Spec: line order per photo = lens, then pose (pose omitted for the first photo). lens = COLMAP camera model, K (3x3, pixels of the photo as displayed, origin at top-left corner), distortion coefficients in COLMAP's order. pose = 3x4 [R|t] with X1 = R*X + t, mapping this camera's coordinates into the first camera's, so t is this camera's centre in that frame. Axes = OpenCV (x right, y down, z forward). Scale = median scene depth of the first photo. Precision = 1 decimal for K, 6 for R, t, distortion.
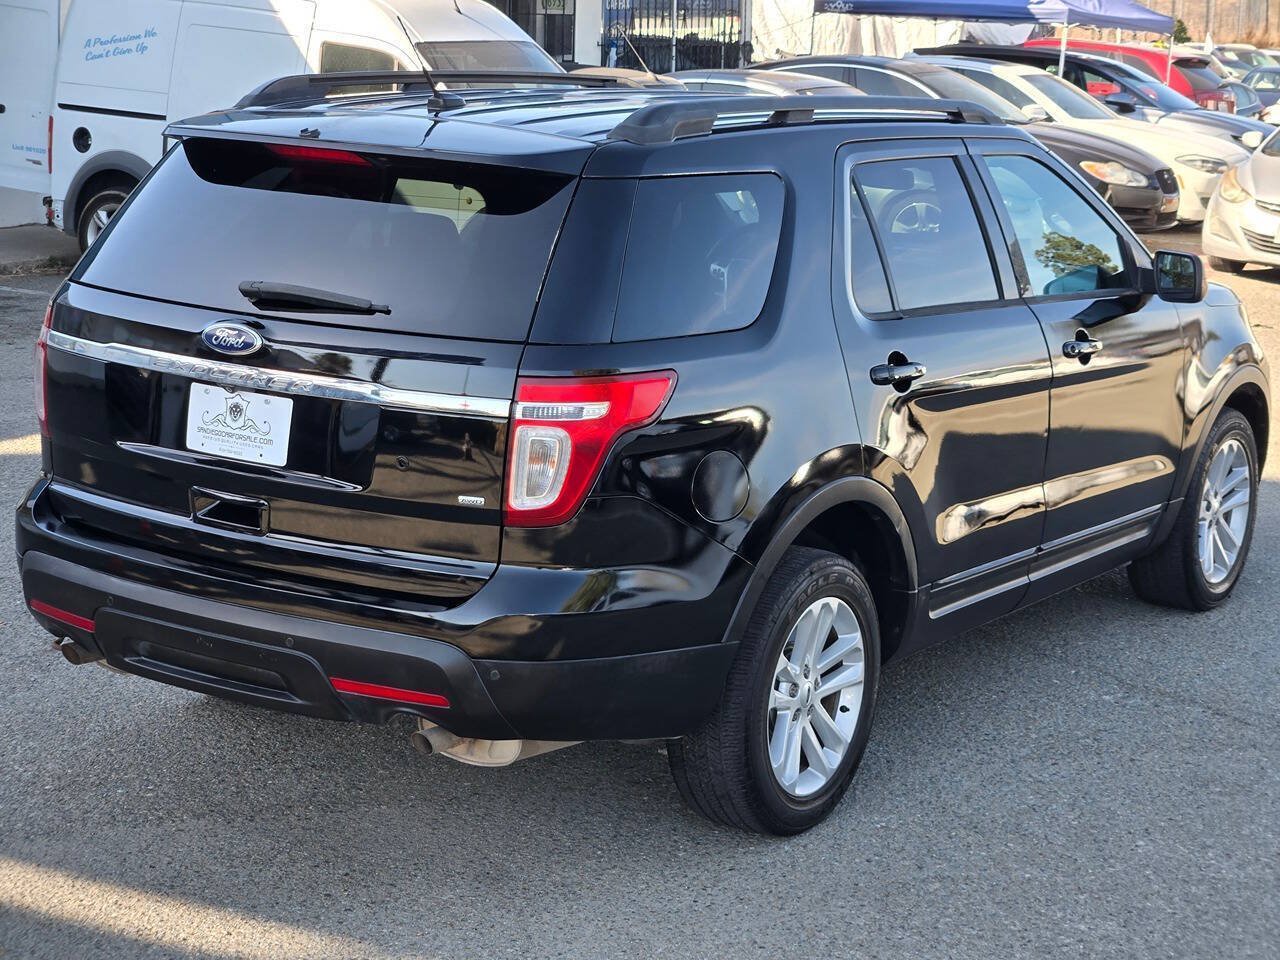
lens RADIAL K [[2888.0, 0, 640.0], [0, 2888.0, 480.0], [0, 0, 1]] dist [0.051102, 0.508353]
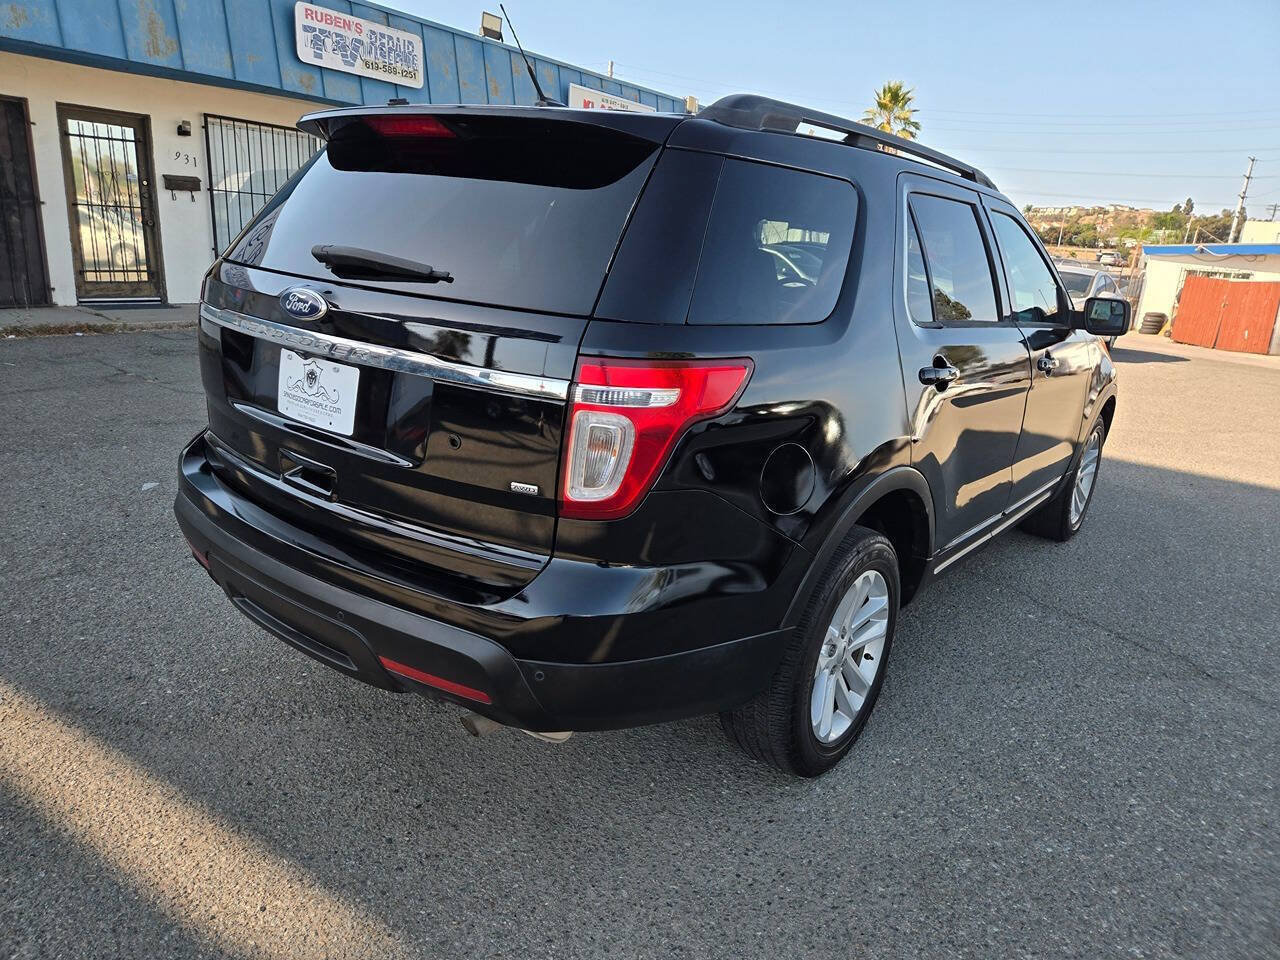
lens RADIAL K [[858.1, 0, 632.7], [0, 858.1, 470.6], [0, 0, 1]] dist [0.075874, -0.047415]
pose [[0.995115, 0.059479, -0.078799, -0.002404], [-0.053691, 0.995839, 0.073639, -0.019638], [0.082851, -0.069048, 0.994167, 0.699707]]
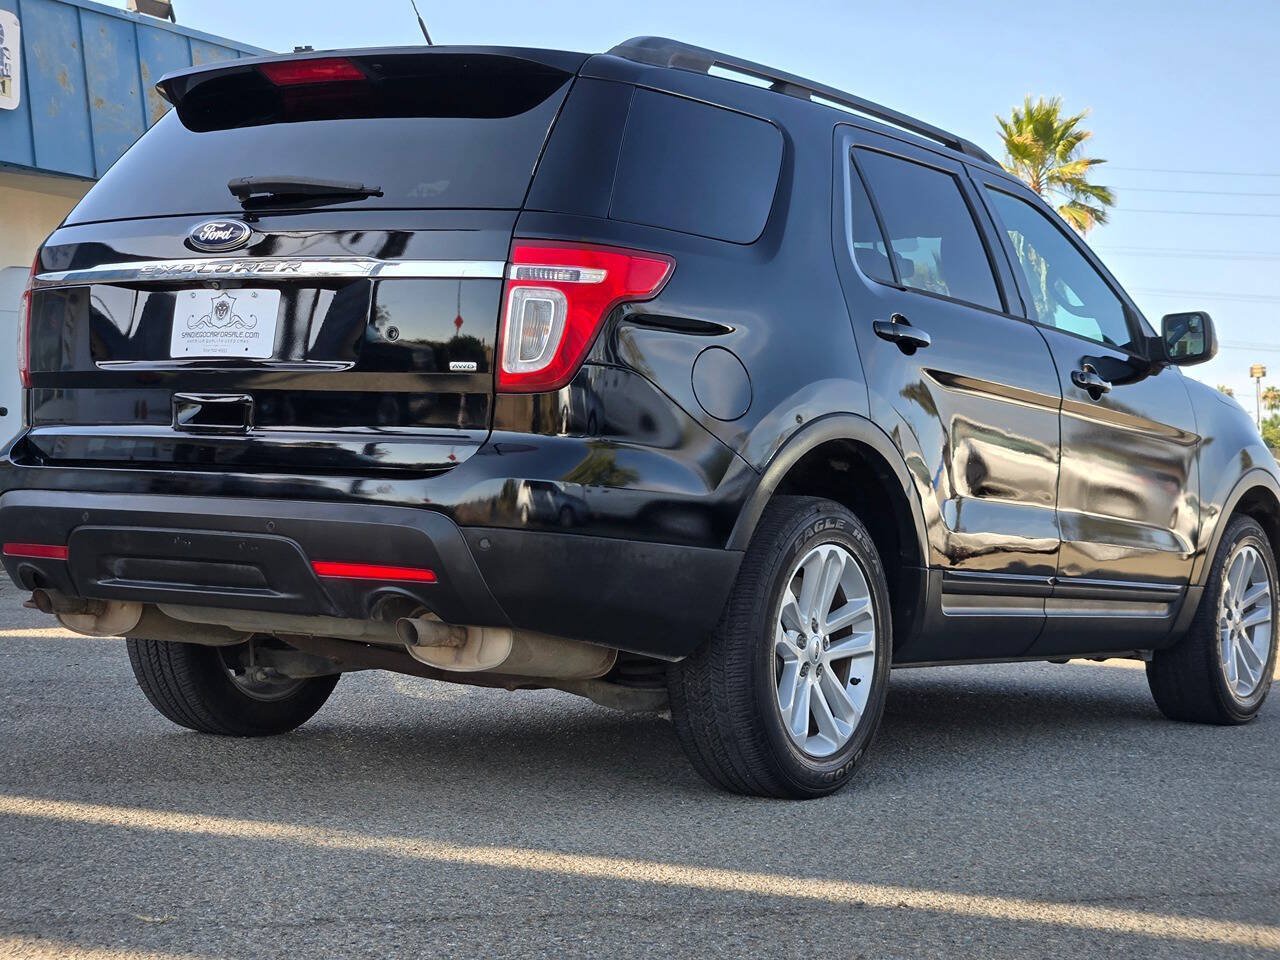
lens RADIAL K [[2888.0, 0, 640.0], [0, 2888.0, 480.0], [0, 0, 1]] dist [0.051102, 0.508353]
pose [[0.999994, -0.003385, -0.000773, 0.001137], [0.003114, 0.972723, -0.231950, 0.255119], [0.001537, 0.231946, 0.972727, 0.068413]]
